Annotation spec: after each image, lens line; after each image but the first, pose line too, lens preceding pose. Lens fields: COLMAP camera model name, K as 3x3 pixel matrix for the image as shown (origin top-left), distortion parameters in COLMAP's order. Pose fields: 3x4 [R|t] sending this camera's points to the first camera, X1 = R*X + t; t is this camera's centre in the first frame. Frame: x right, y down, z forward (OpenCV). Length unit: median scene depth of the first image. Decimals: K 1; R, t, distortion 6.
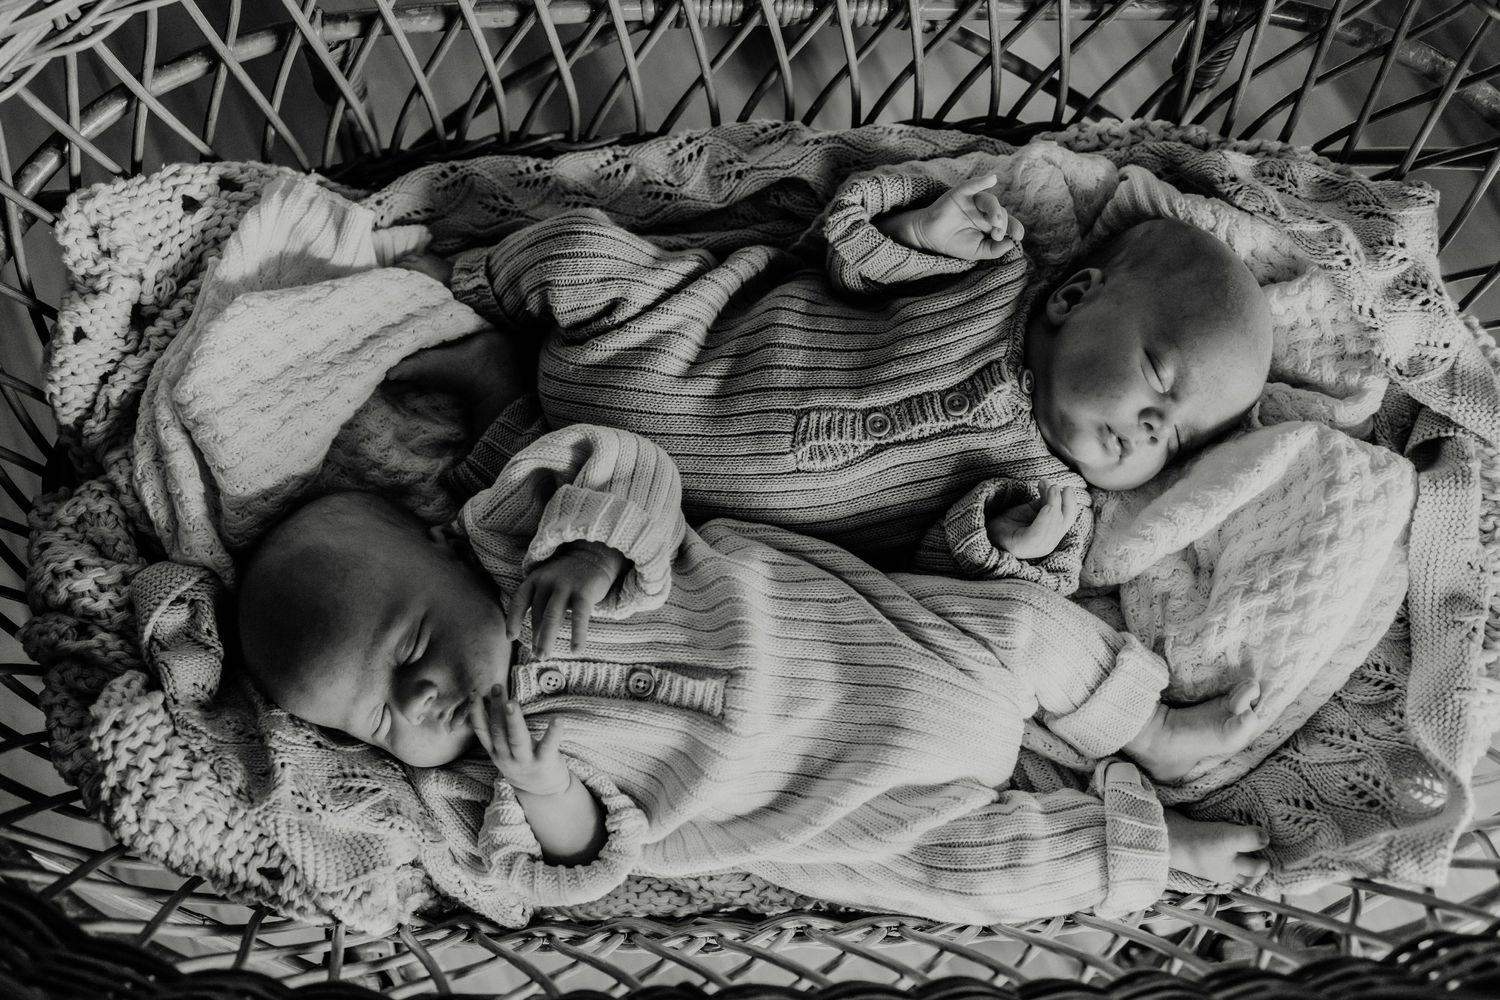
lens RADIAL K [[1544.8, 0, 769.5], [0, 1544.8, 522.5], [0, 0, 1]] dist [0.015389, 0.000000]
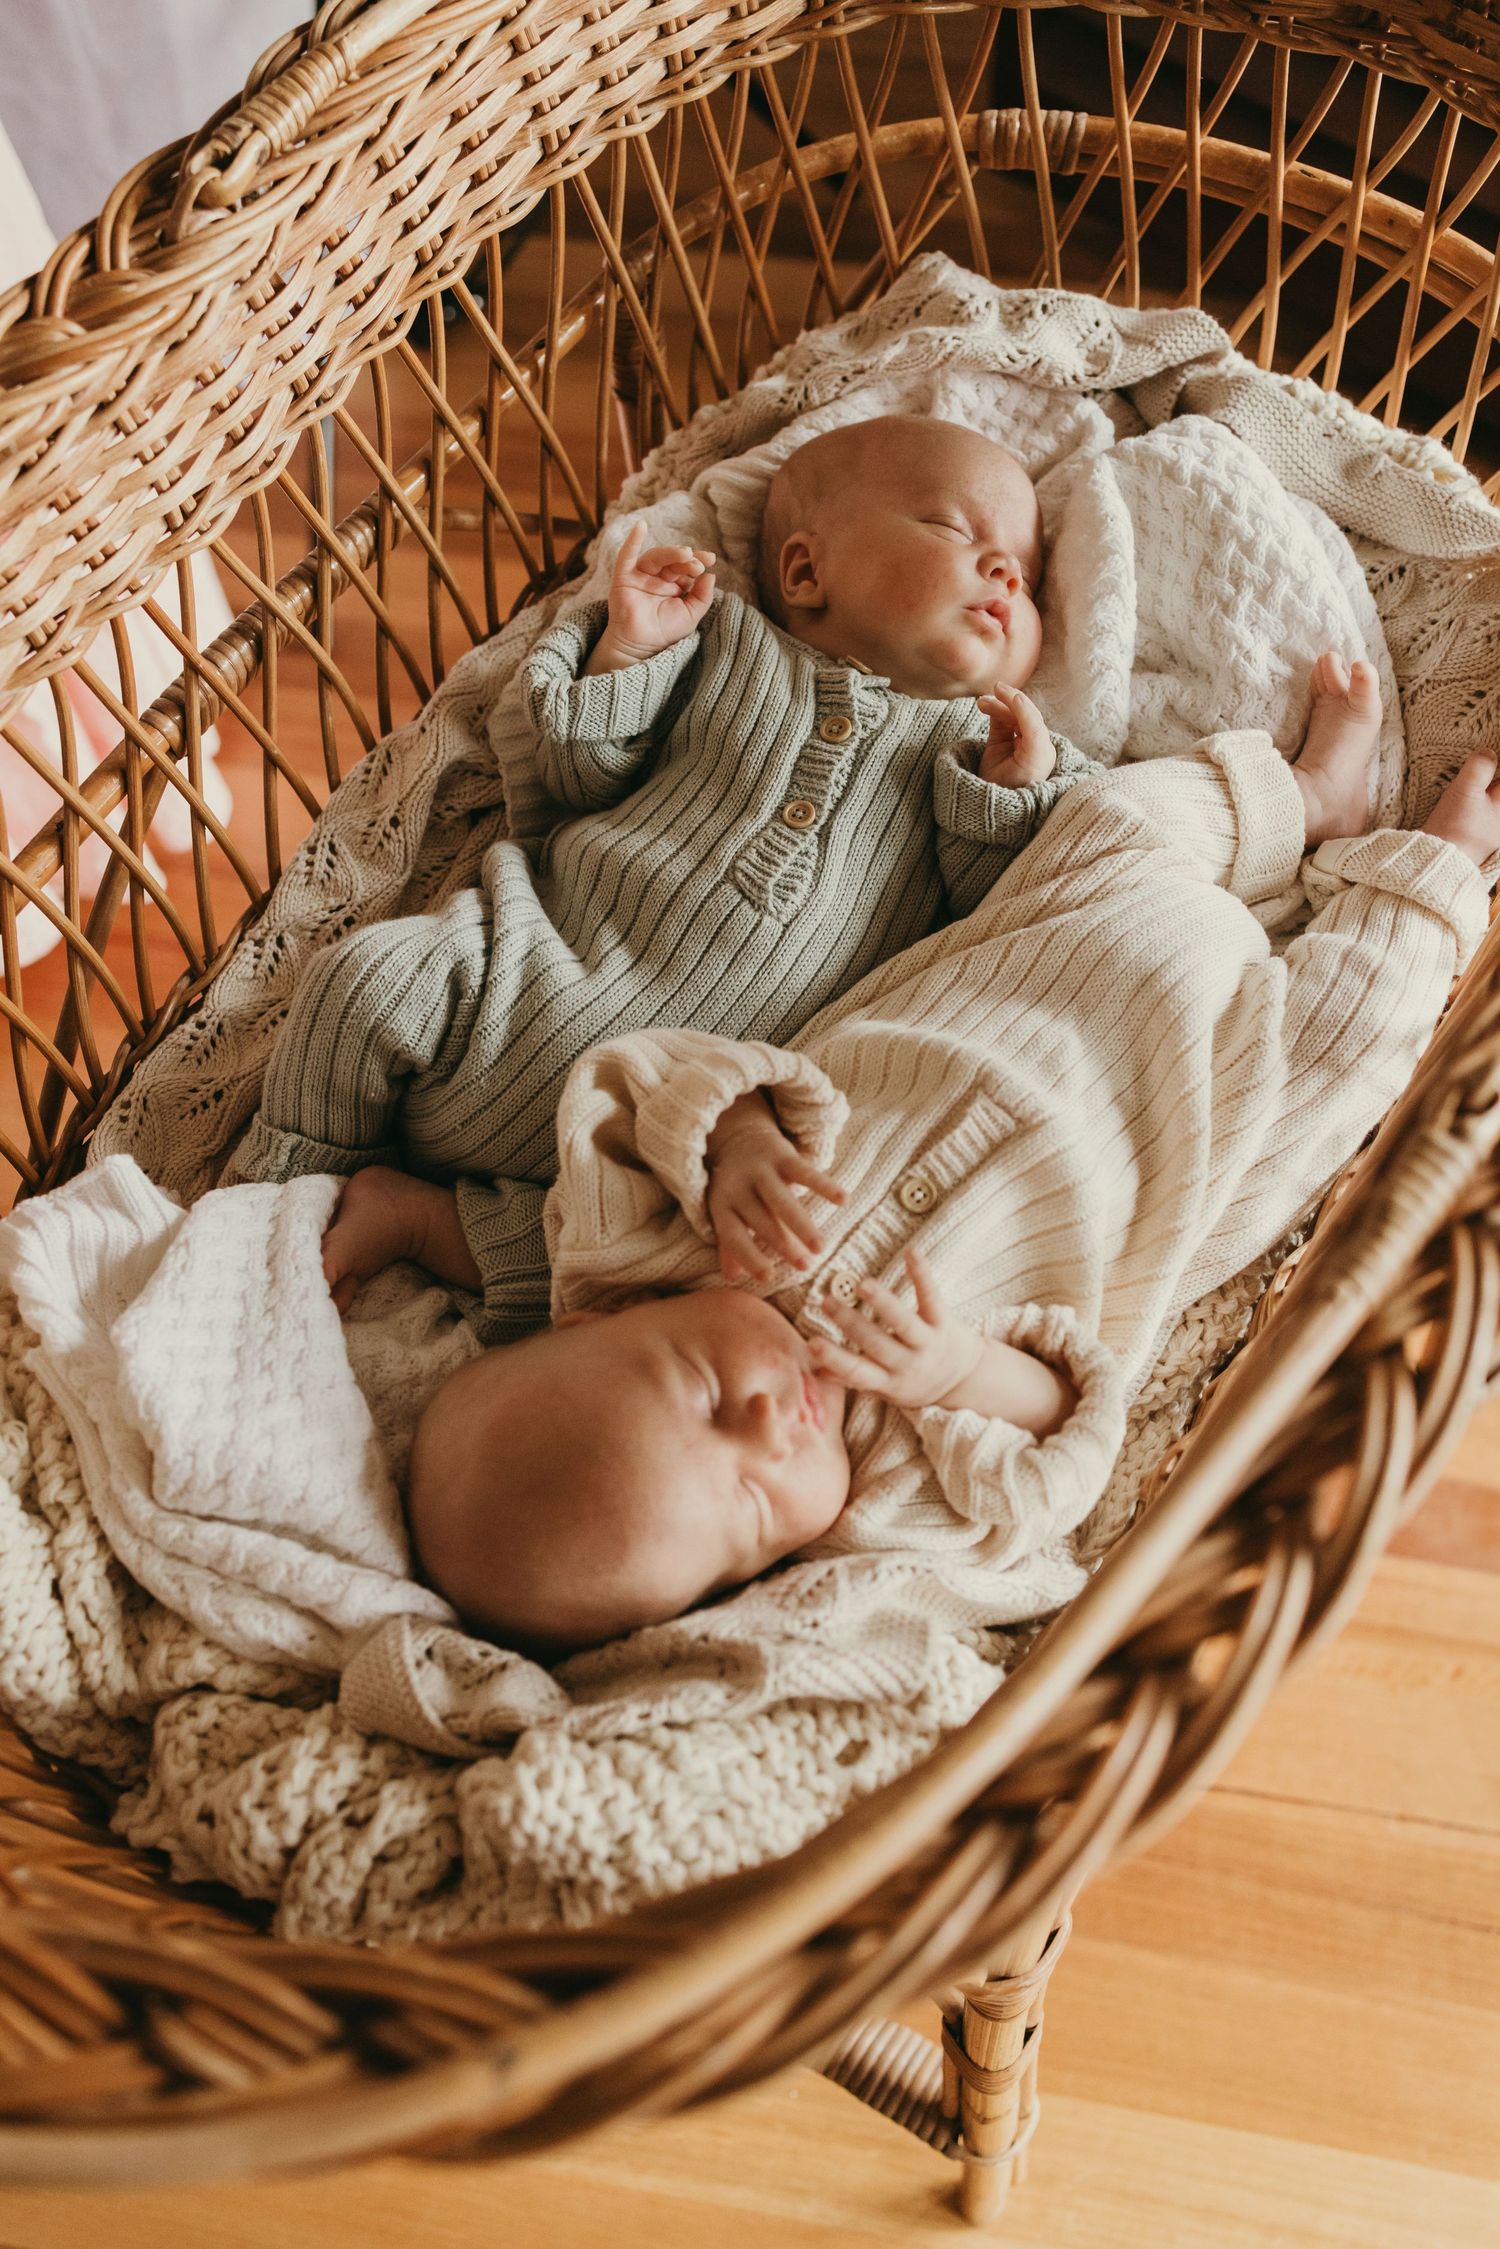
lens RADIAL K [[2316.2, 0, 780.9], [0, 2316.2, 1141.3], [0, 0, 1]] dist [0.015389, 0.000000]
pose [[0.573787, -0.730688, 0.369951, -0.479577], [0.806964, 0.581557, -0.102957, 0.142271], [-0.139918, 0.357613, 0.923329, -0.005720]]
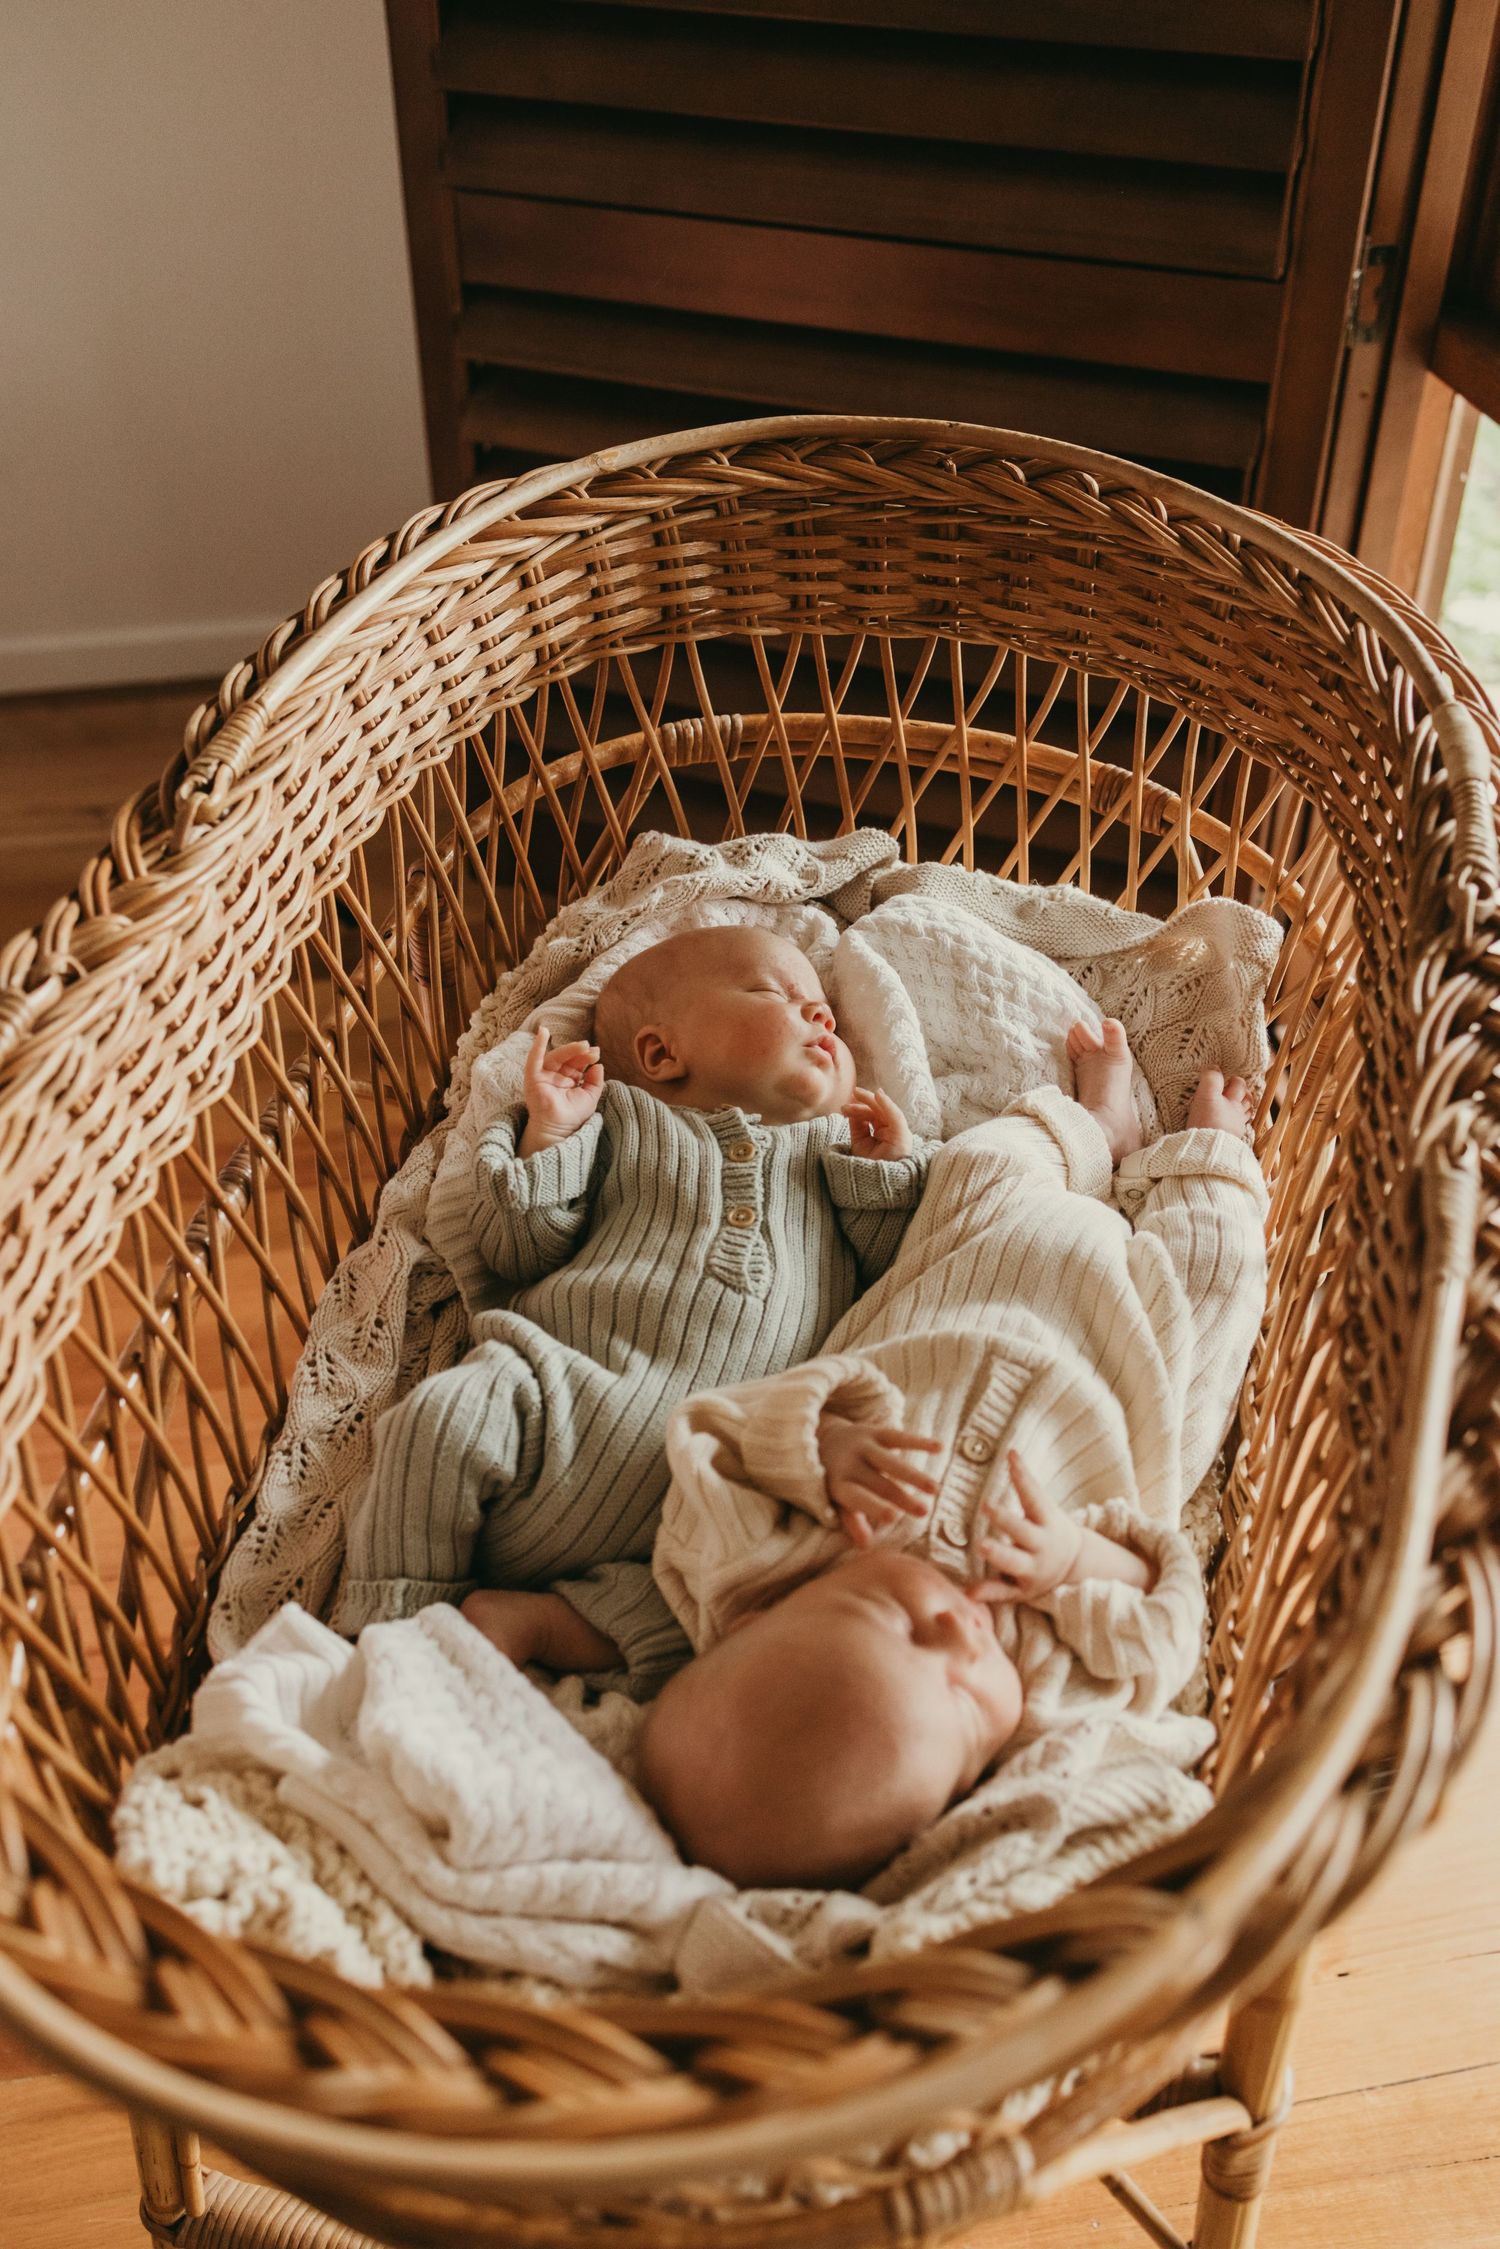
lens RADIAL K [[2316.2, 0, 798.8], [0, 2316.2, 1109.7], [0, 0, 1]] dist [0.015389, 0.000000]
pose [[0.231762, -0.644911, 0.728270, -0.885990], [0.943993, 0.329862, -0.008307, -0.040268], [-0.234872, 0.689406, 0.685240, -0.000516]]
